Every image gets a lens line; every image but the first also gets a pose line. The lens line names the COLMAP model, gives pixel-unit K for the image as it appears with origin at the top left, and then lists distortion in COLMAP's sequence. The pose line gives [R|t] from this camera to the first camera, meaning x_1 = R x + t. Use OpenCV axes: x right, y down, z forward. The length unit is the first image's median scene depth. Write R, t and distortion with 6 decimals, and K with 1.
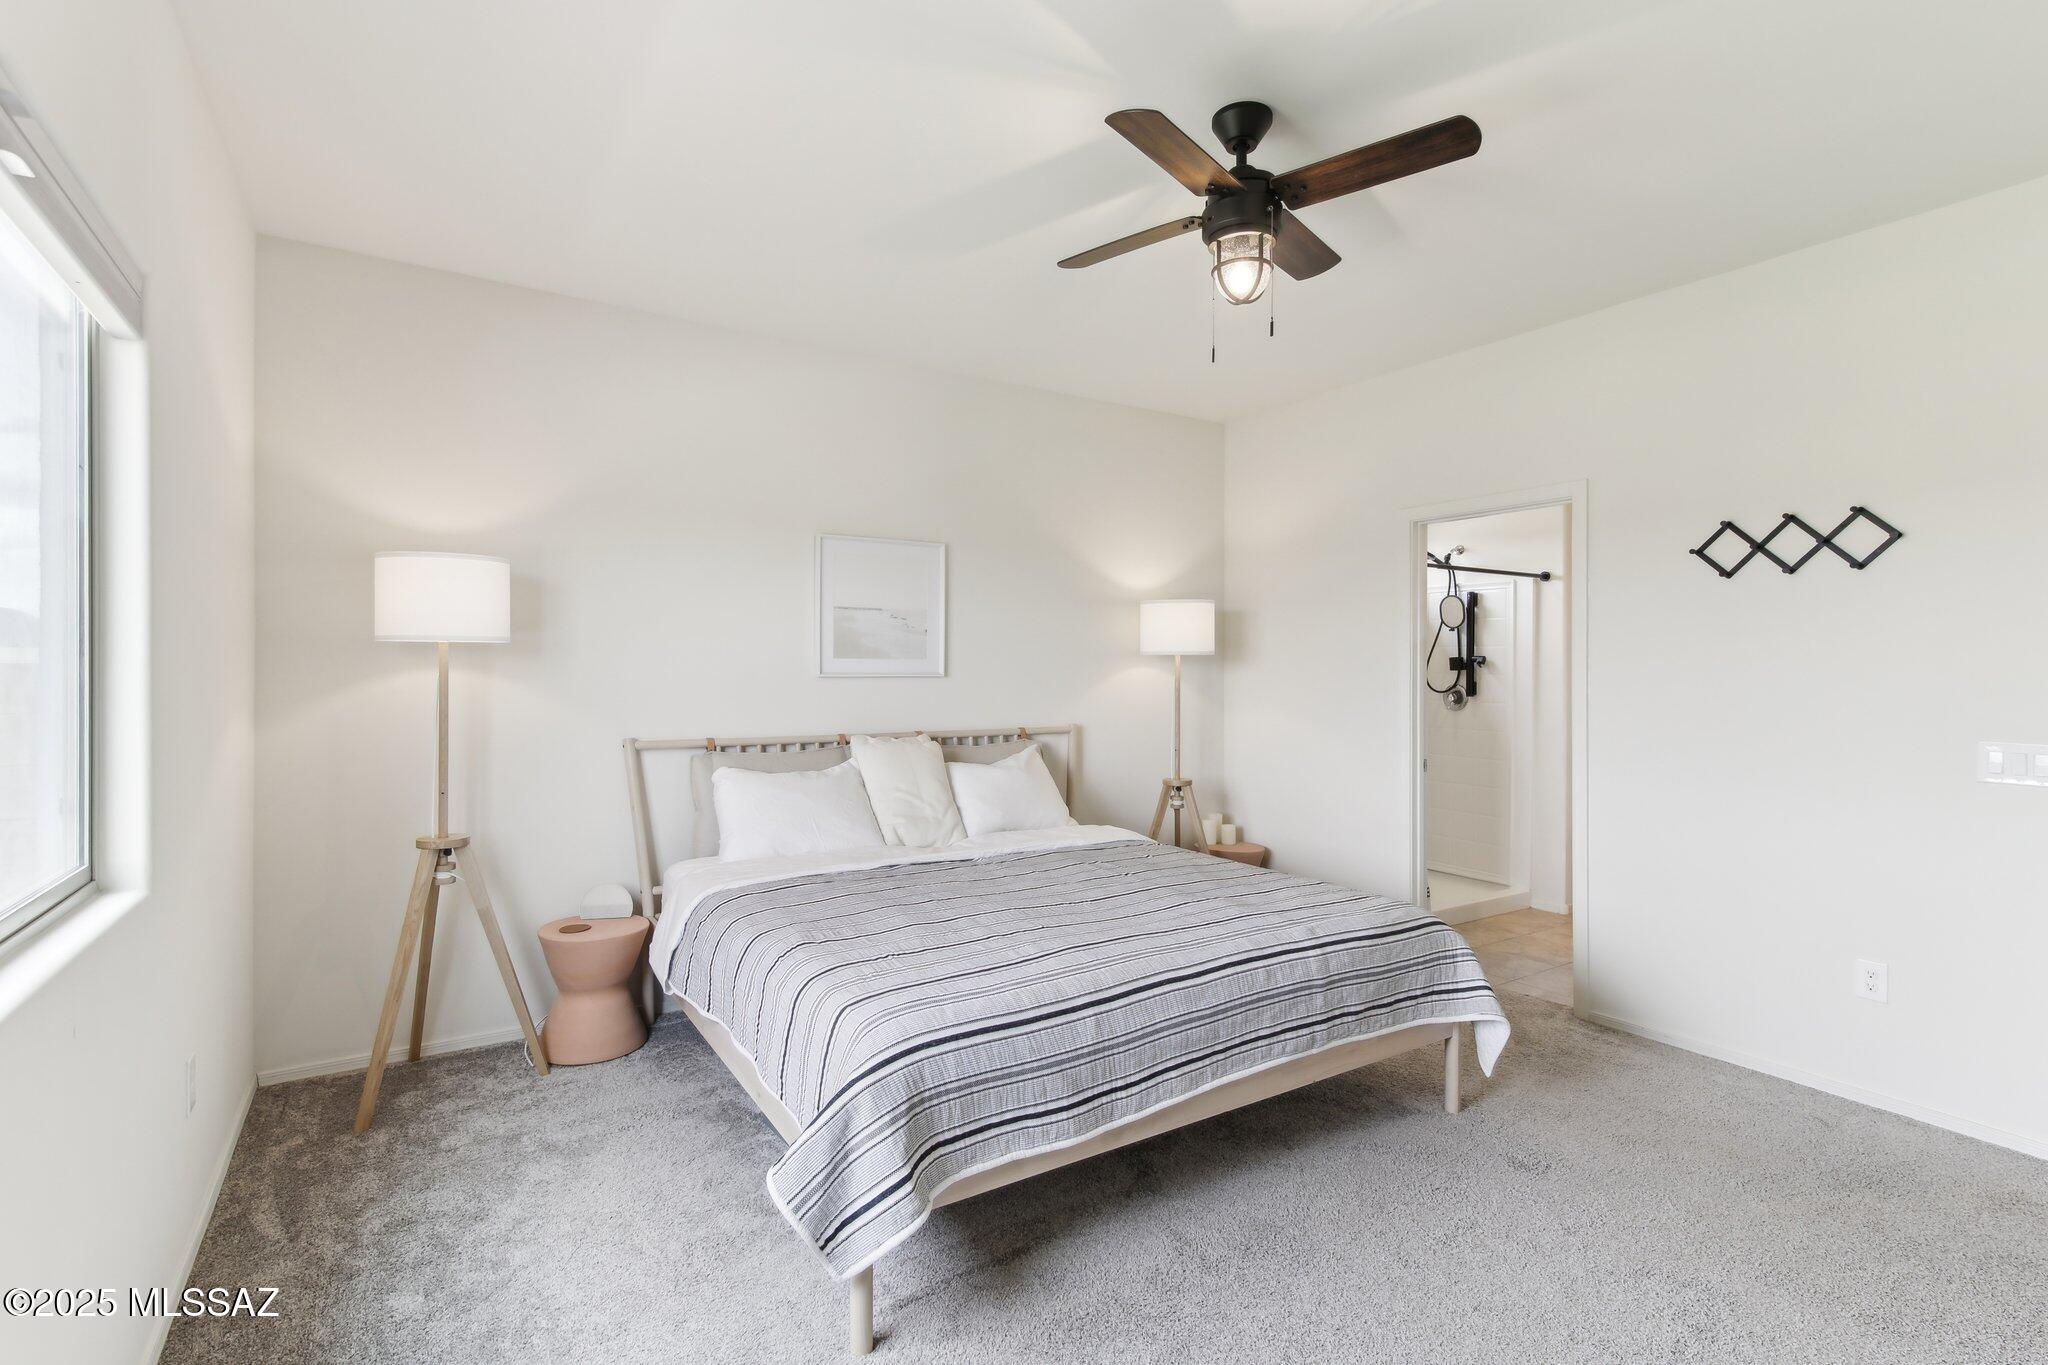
lens RADIAL K [[934.6, 0, 1025.7], [0, 934.6, 674.2], [0, 0, 1]] dist [0.001812, -0.000043]
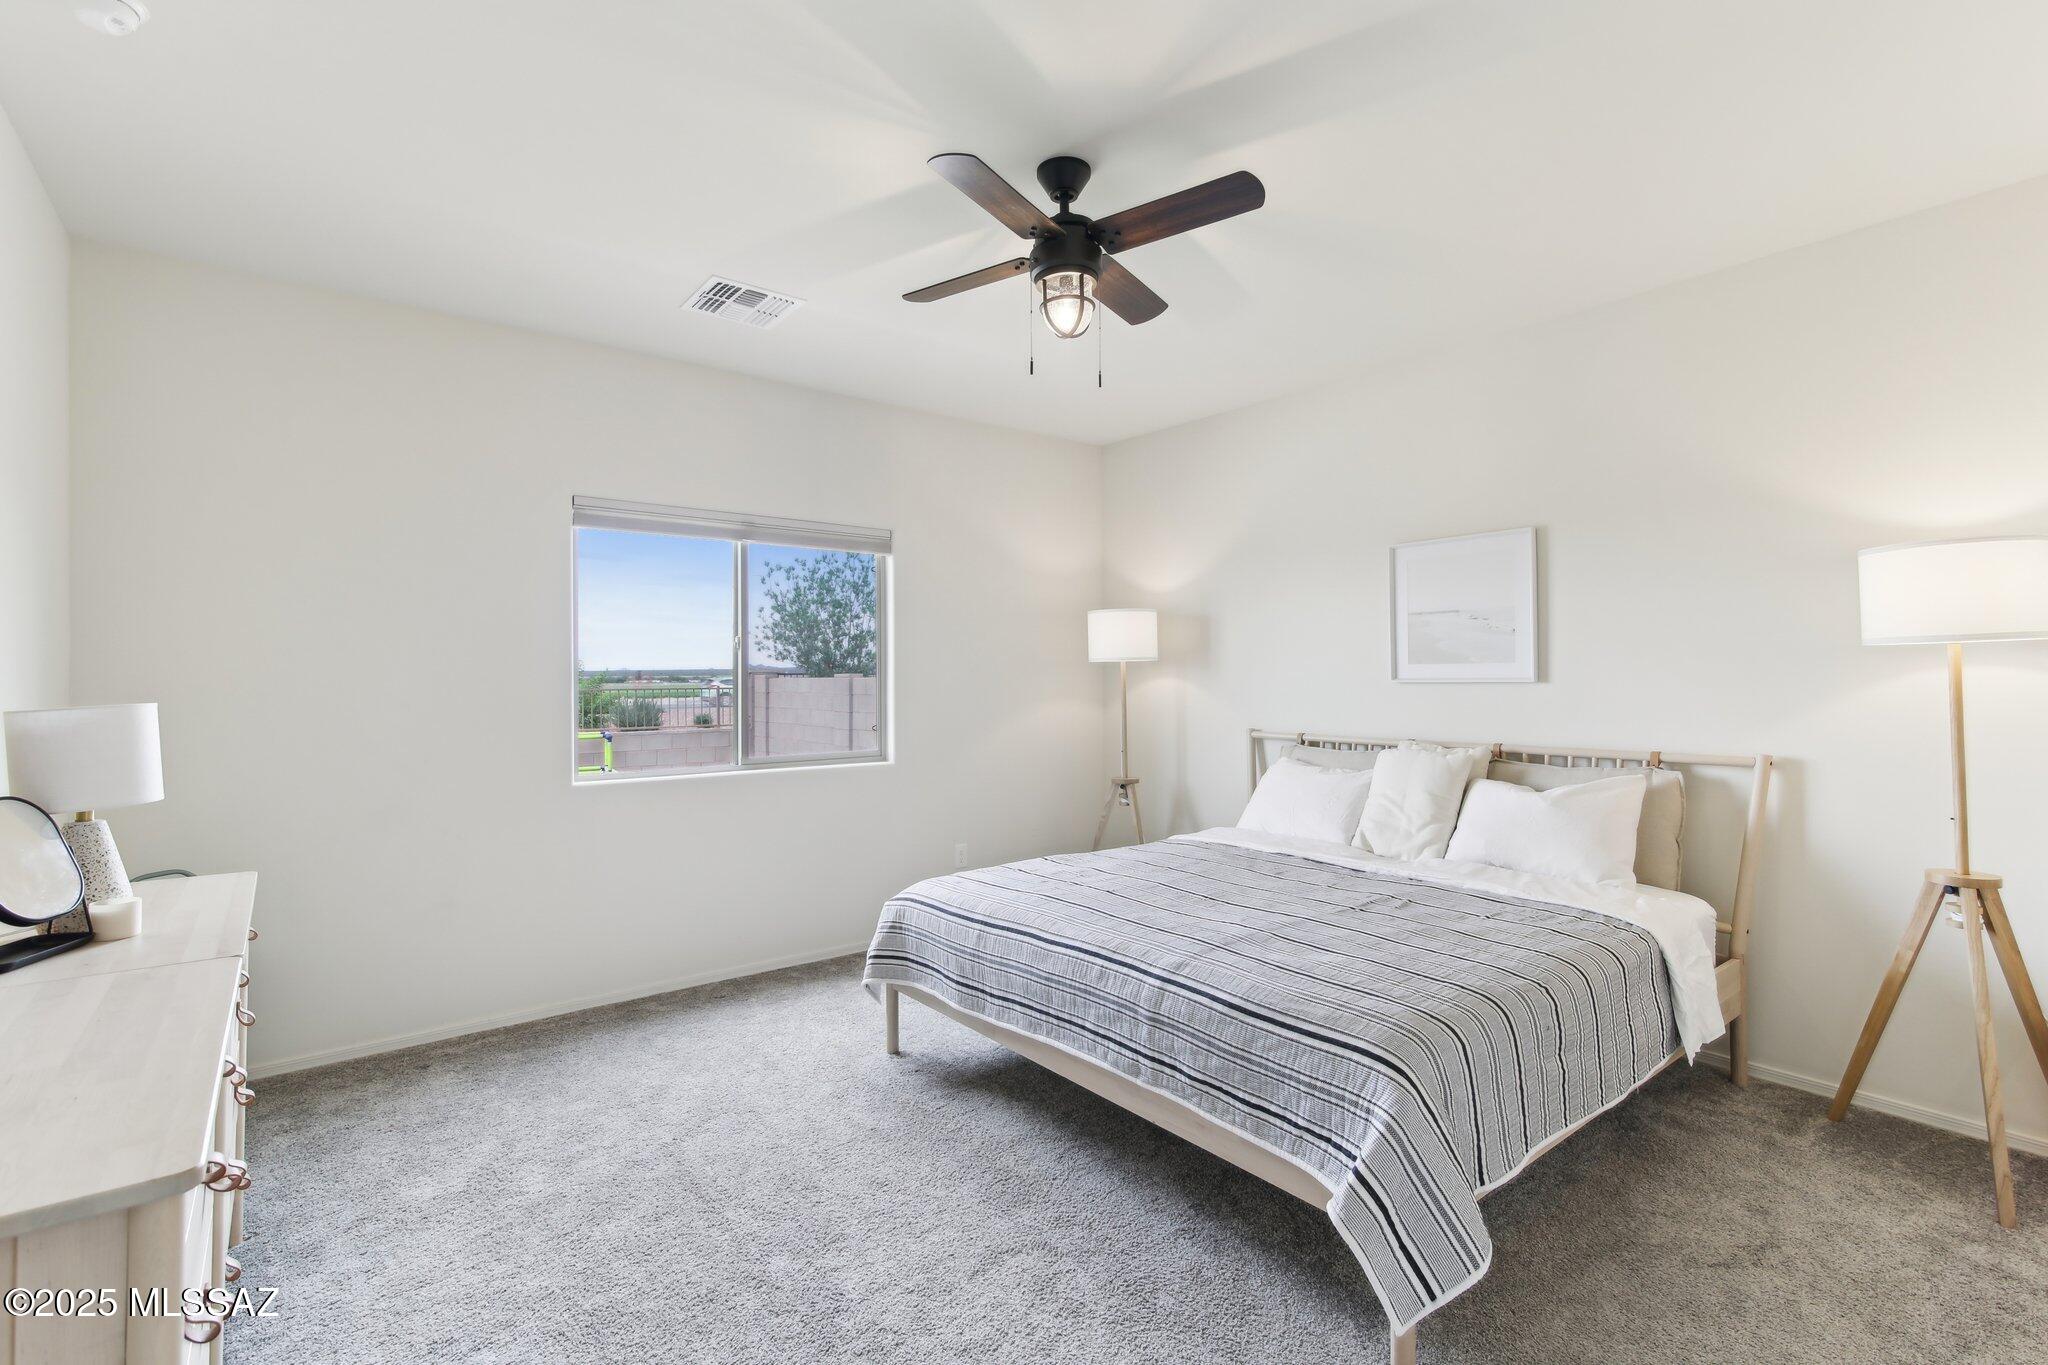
lens RADIAL K [[934.6, 0, 1025.7], [0, 934.6, 674.2], [0, 0, 1]] dist [0.001812, -0.000043]
pose [[0.111050, -0.006648, -0.993793, 1.216264], [-0.001689, 0.999975, -0.006878, 0.002129], [0.993813, 0.002442, 0.111036, 0.776464]]
